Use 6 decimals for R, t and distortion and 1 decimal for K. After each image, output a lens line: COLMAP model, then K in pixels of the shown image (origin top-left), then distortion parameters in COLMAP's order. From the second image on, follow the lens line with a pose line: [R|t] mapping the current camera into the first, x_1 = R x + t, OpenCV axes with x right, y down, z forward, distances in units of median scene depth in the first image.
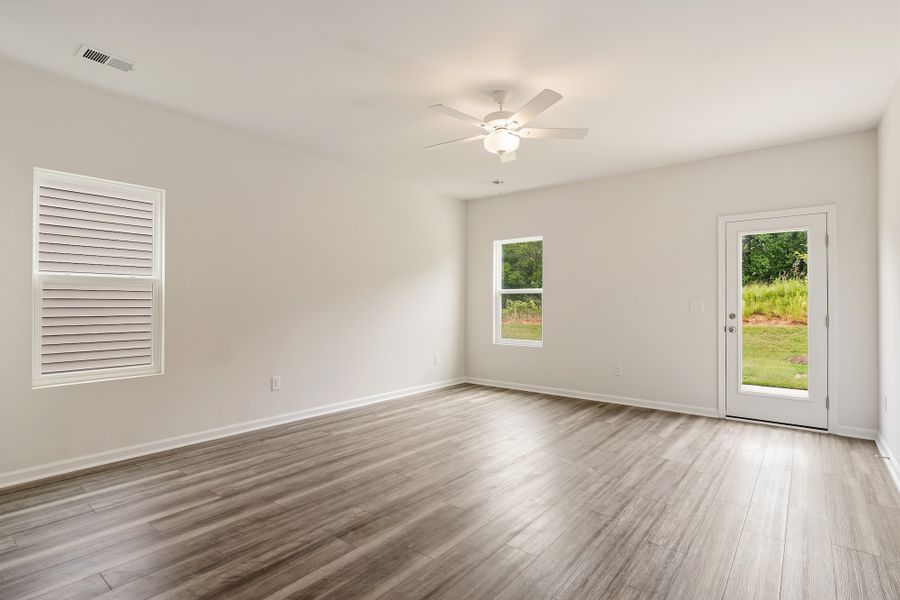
lens RADIAL K [[452.5, 0, 450.0], [0, 452.5, 300.0], [0, 0, 1]] dist [0.000064, -0.000022]
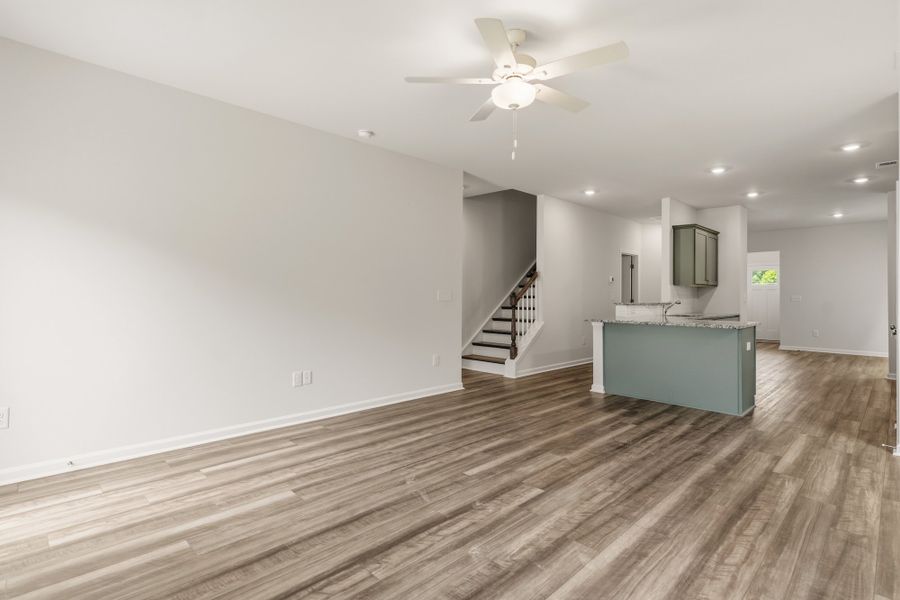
lens RADIAL K [[452.5, 0, 450.0], [0, 452.5, 300.0], [0, 0, 1]] dist [0.000064, -0.000022]
pose [[-0.993991, -0.010761, 0.108932, 0.147170], [-0.010271, 0.999934, 0.005058, 0.017670], [-0.108979, 0.003909, -0.994036, 1.958116]]
